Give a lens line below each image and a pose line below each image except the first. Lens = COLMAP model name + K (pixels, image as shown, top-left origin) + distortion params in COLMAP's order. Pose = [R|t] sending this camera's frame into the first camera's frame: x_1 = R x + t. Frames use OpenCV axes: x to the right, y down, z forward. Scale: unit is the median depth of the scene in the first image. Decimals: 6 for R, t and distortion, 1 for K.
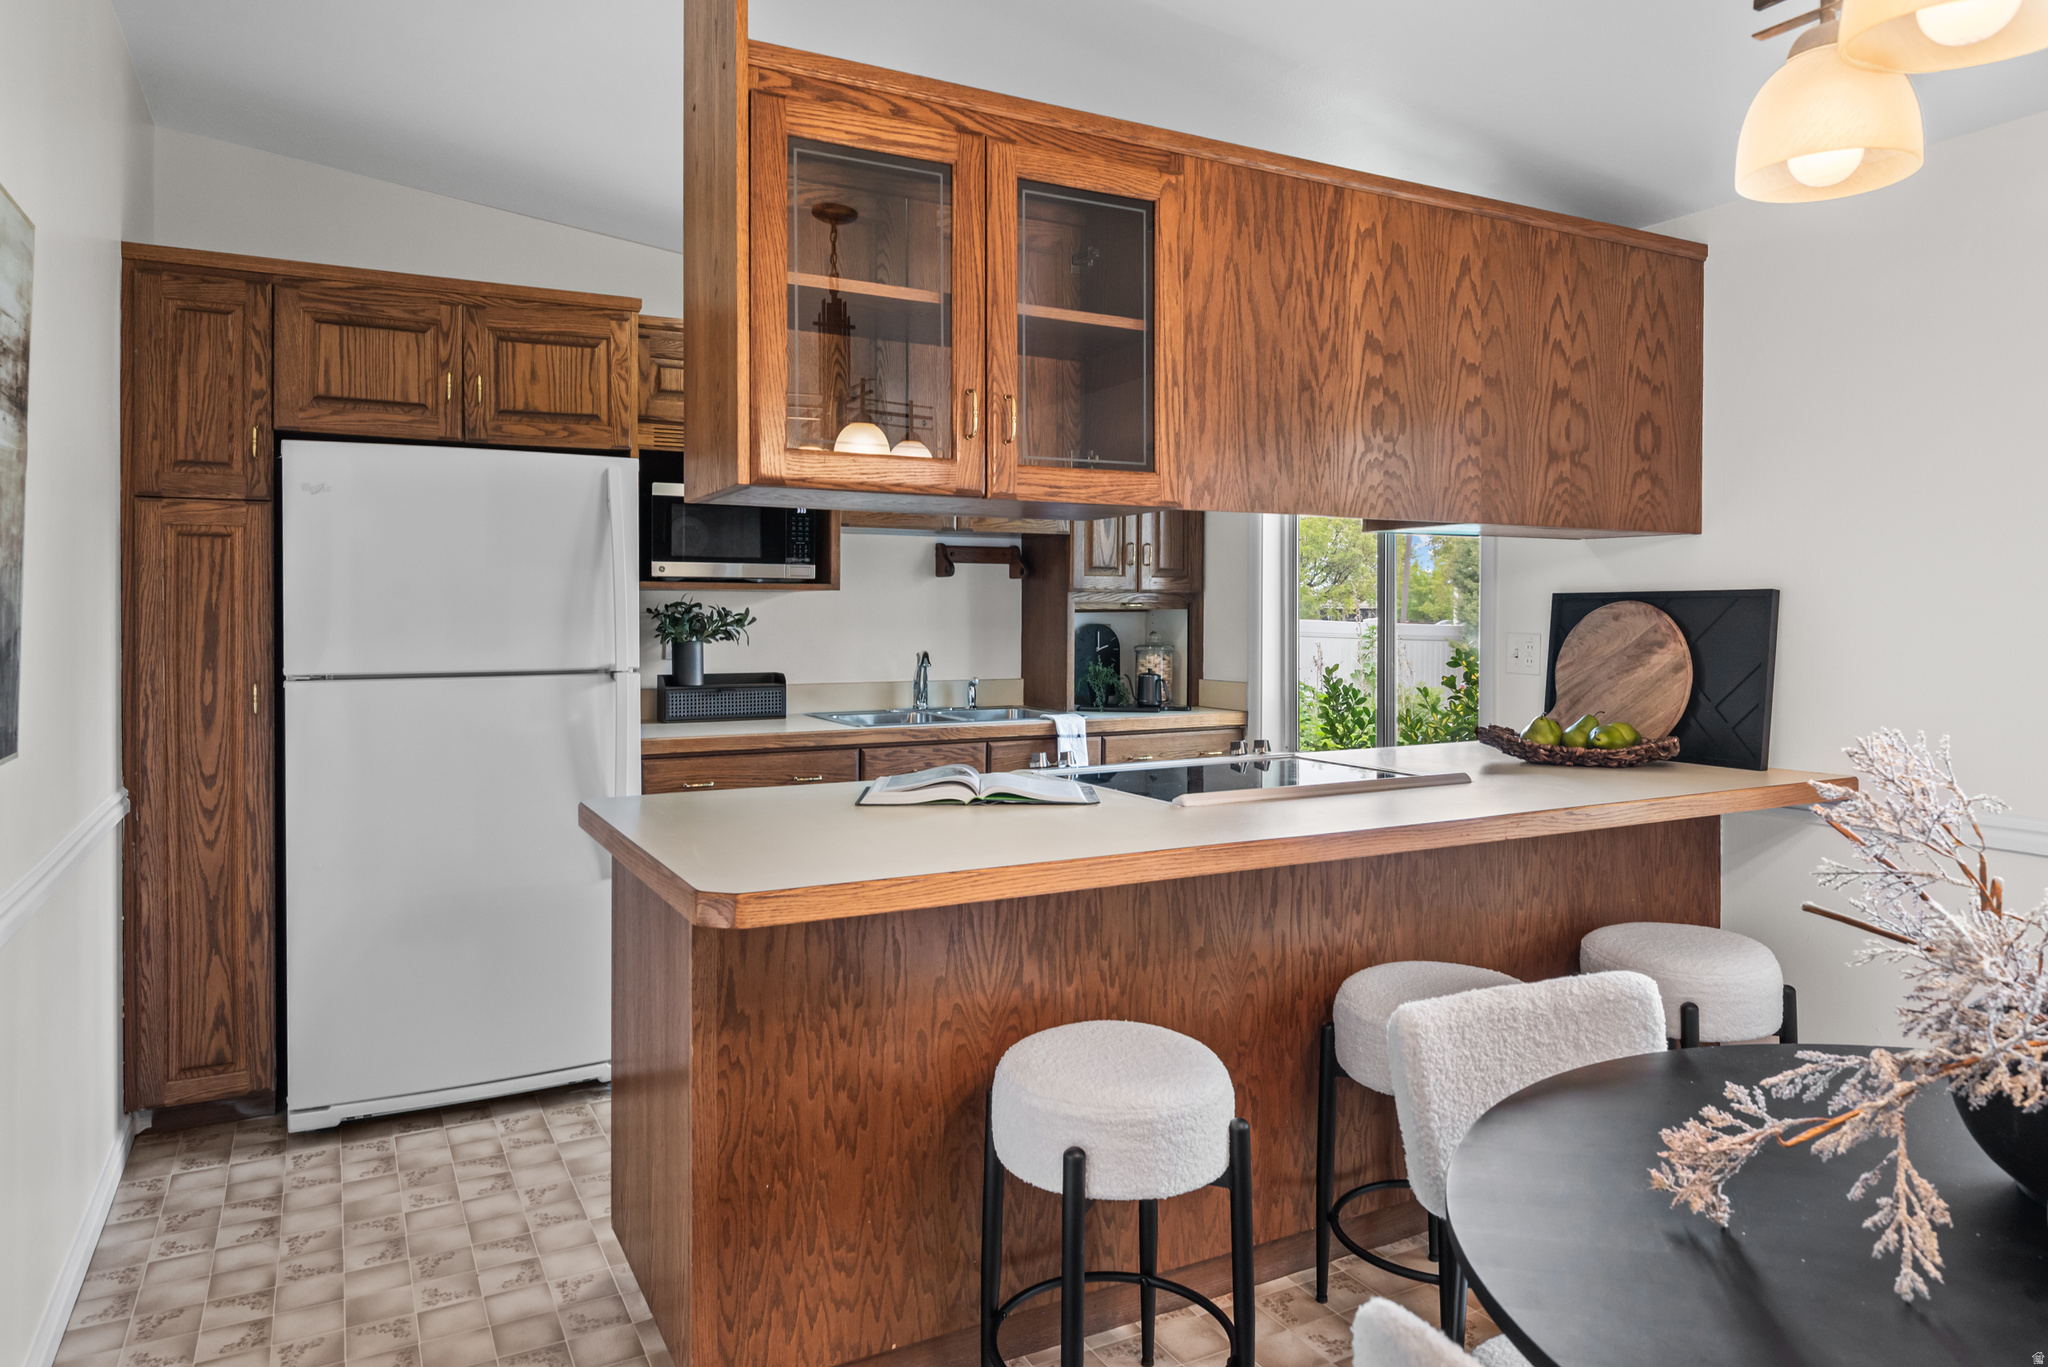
lens RADIAL K [[1288.6, 0, 1020.2], [0, 1288.6, 616.4], [0, 0, 1]] dist [-0.000890, -0.001697]
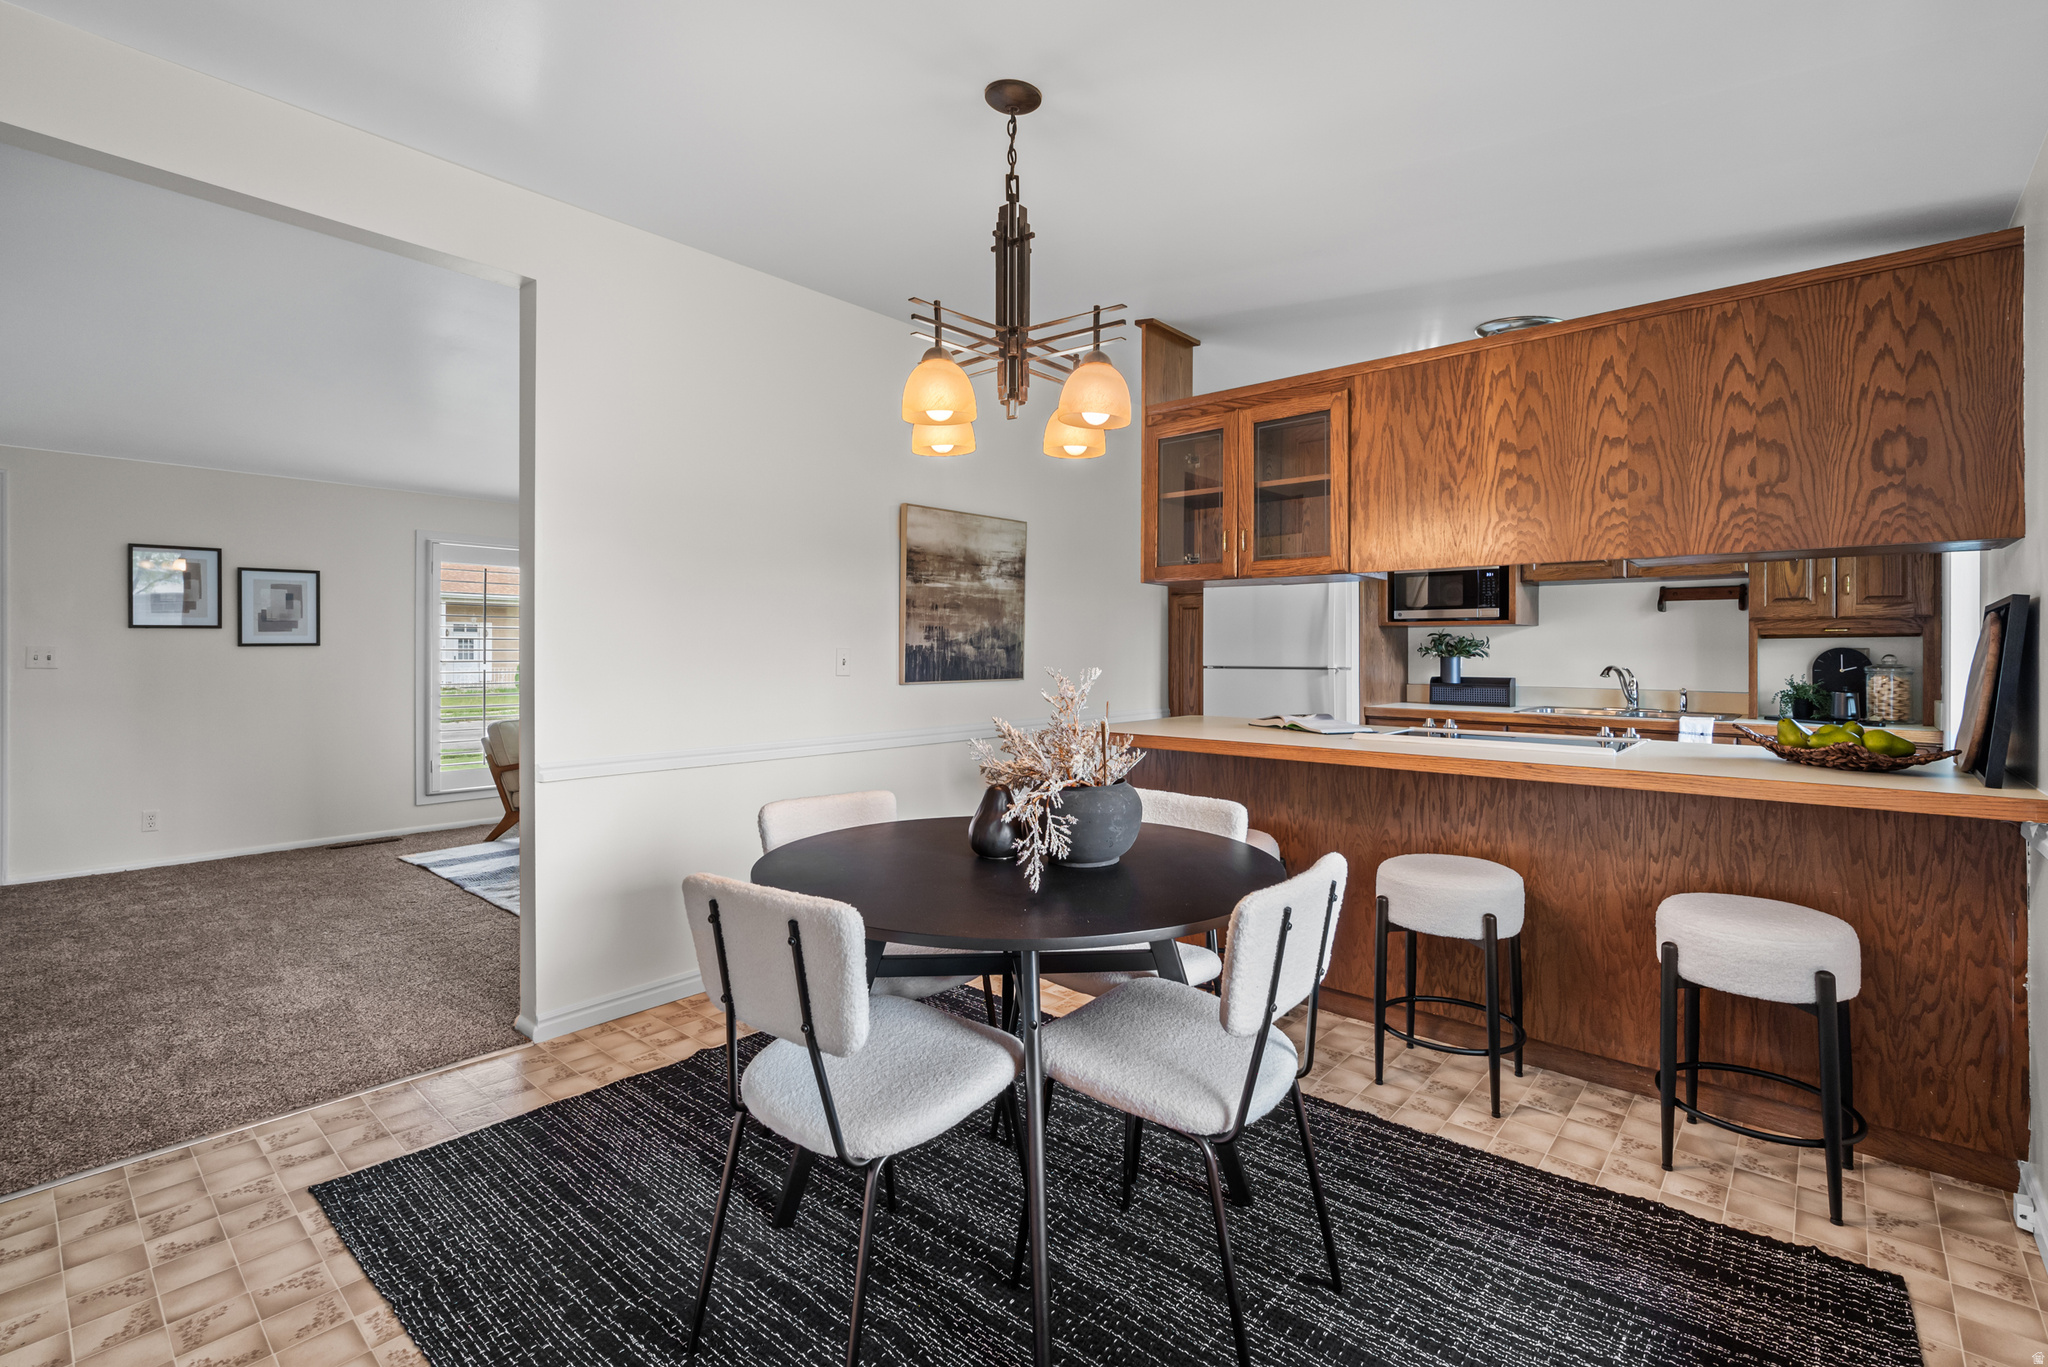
lens RADIAL K [[934.9, 0, 1032.7], [0, 934.9, 643.0], [0, 0, 1]] dist [0.002463, 0.000290]
pose [[0.354643, -0.008897, -0.934959, 0.918317], [-0.006371, 0.999909, -0.011932, 0.025286], [0.934980, 0.010189, 0.354554, 0.094849]]
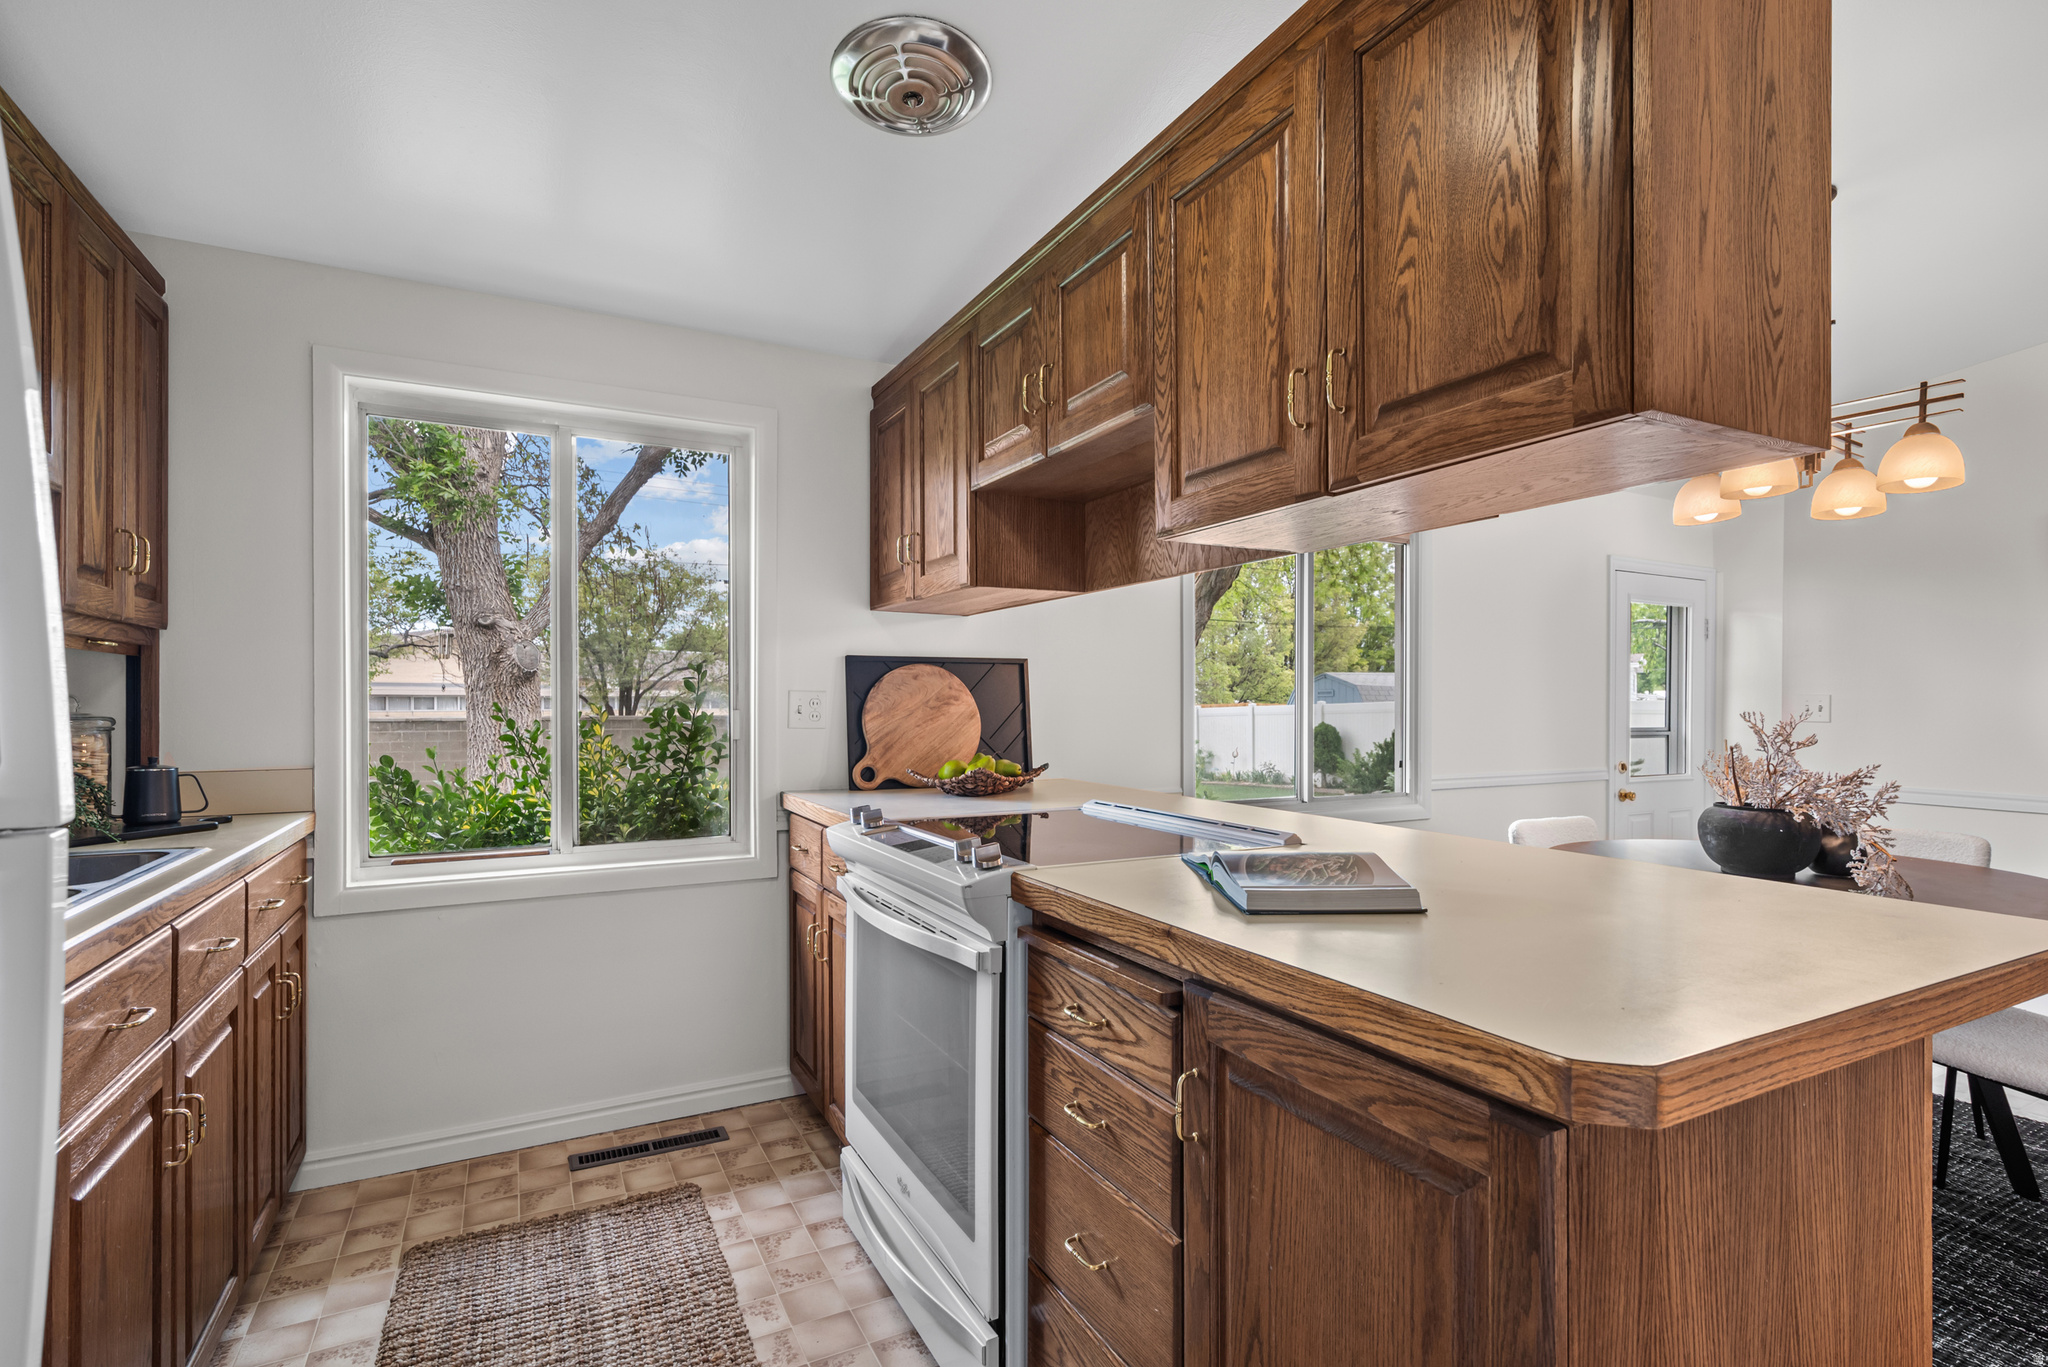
lens RADIAL K [[963.9, 0, 1025.2], [0, 963.9, 712.3], [0, 0, 1]] dist [0.125525, -0.000083]
pose [[0.010204, -0.002443, 0.999945, -0.494023], [0.006566, 0.999976, 0.002376, 0.035141], [-0.999926, 0.006541, 0.010220, 0.941973]]
